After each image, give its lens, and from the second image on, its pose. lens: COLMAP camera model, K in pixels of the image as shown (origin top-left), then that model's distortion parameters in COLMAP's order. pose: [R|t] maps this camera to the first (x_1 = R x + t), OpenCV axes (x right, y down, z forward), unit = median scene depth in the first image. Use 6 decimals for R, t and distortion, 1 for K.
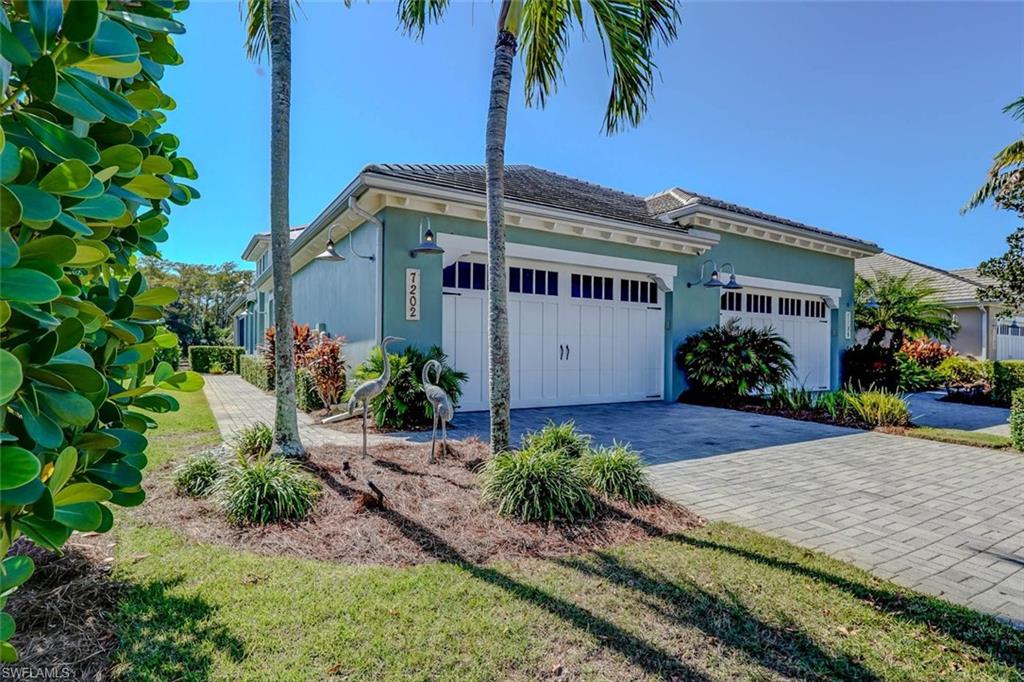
lens RADIAL K [[519.8, 0, 510.9], [0, 519.8, 346.6], [0, 0, 1]] dist [-0.003811, -0.000095]
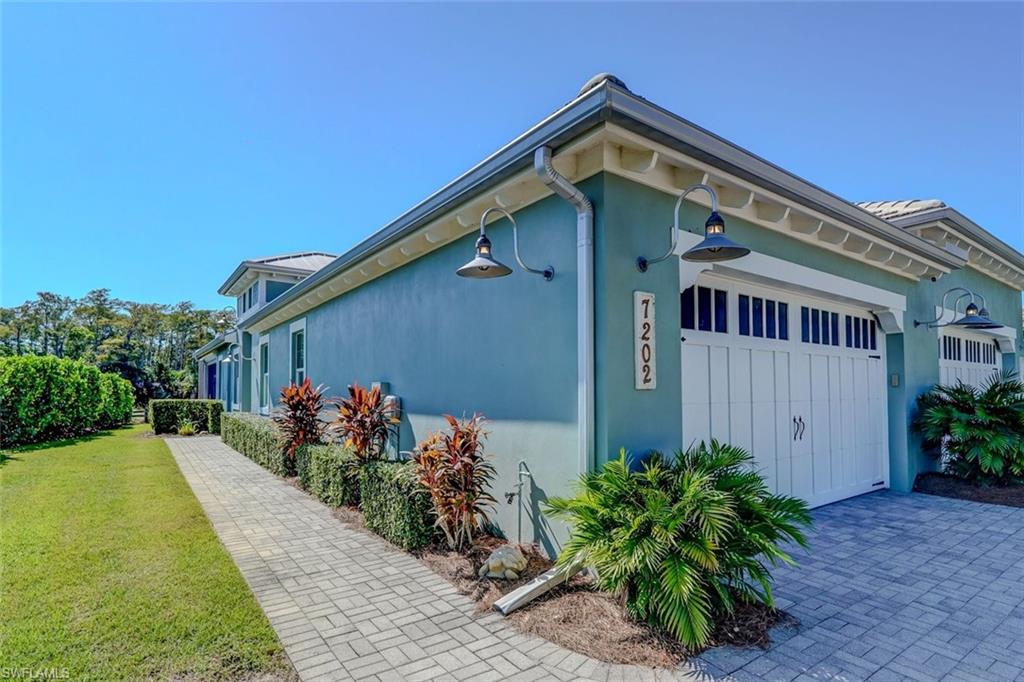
lens RADIAL K [[519.8, 0, 520.3], [0, 519.8, 372.3], [0, 0, 1]] dist [-0.003811, -0.000095]
pose [[0.996953, -0.008290, 0.077560, -0.156672], [0.010398, 0.999586, -0.026819, -0.024464], [-0.077305, 0.027543, 0.996627, 0.214591]]
